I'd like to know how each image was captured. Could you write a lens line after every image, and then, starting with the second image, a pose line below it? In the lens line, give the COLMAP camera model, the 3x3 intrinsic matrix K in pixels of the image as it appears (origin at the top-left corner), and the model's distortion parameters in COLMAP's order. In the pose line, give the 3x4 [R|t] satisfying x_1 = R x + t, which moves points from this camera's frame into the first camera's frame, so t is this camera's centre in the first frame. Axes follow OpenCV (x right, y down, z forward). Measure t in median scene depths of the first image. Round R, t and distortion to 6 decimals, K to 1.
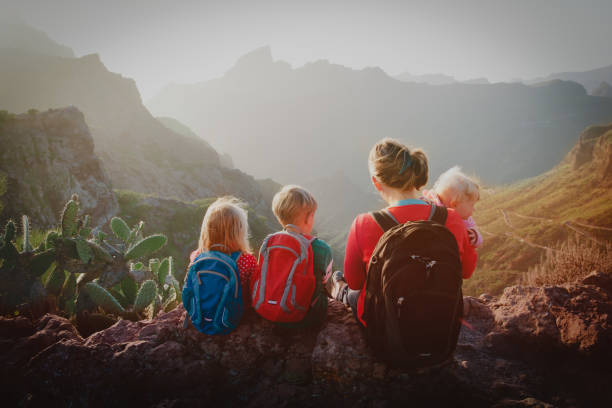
lens RADIAL K [[535.1, 0, 302.3], [0, 535.1, 205.1], [0, 0, 1]] dist [0.003398, 0.000904]
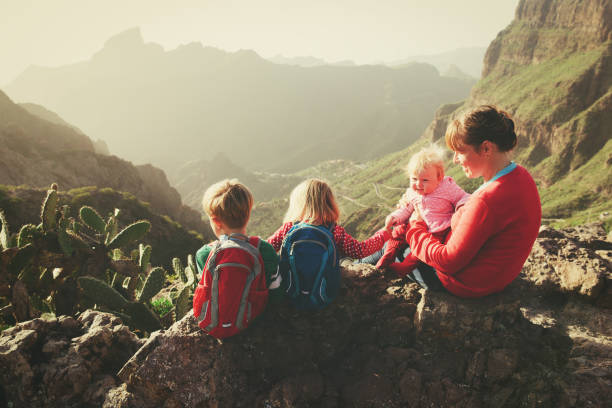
lens RADIAL K [[520.9, 0, 303.2], [0, 520.9, 207.0], [0, 0, 1]] dist [0.000185, 0.012870]
pose [[0.973537, -0.063995, 0.219387, -0.297889], [0.054921, 0.997374, 0.047219, 0.002501], [-0.221833, -0.033921, 0.974494, 0.042499]]
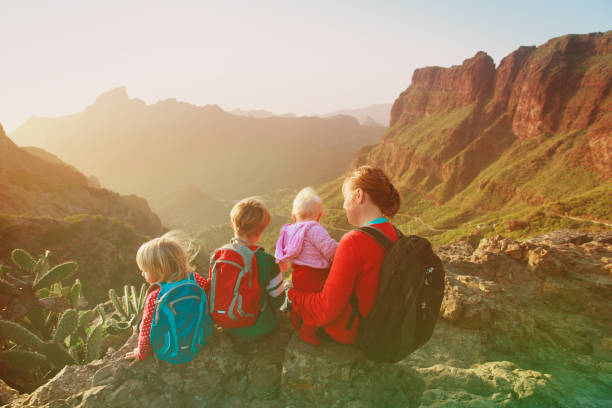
lens RADIAL K [[402.1, 0, 303.0], [0, 402.1, 204.6], [0, 0, 1]] dist [0.003282, 0.002204]
pose [[0.941779, -0.073038, 0.328204, -0.133142], [0.076002, 0.997100, 0.003806, -0.040213], [-0.327530, 0.021360, 0.944599, 0.145478]]
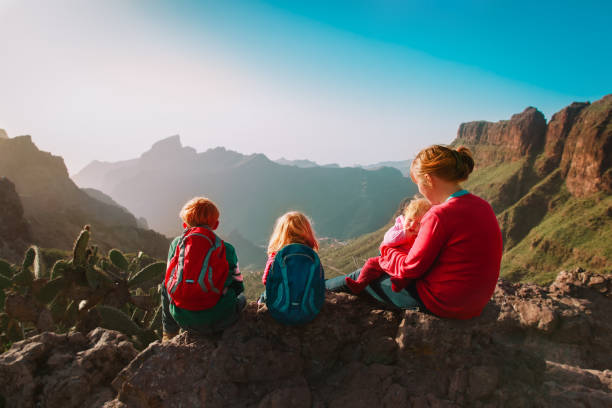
lens RADIAL K [[403.4, 0, 303.9], [0, 403.4, 205.5], [0, 0, 1]] dist [0.008705, 0.000421]
pose [[0.971299, -0.000012, 0.237862, -0.276987], [0.029481, 0.992295, -0.120336, 0.076180], [-0.236028, 0.123895, 0.963816, 0.138205]]
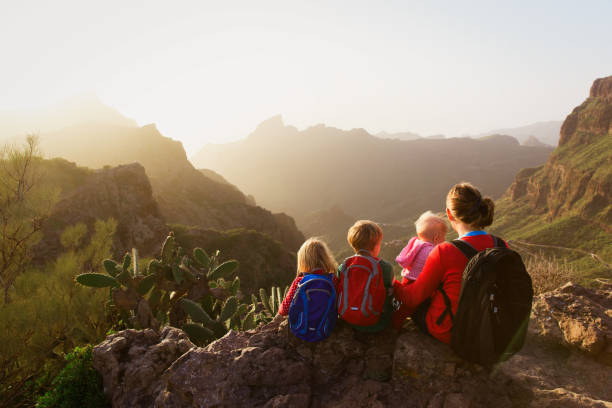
lens RADIAL K [[403.4, 0, 303.9], [0, 403.4, 205.5], [0, 0, 1]] dist [0.008705, 0.000421]
pose [[0.999721, -0.021911, -0.008821, -0.127407], [0.021276, 0.997553, -0.066596, -0.015562], [0.010259, 0.066390, 0.997741, 0.006883]]
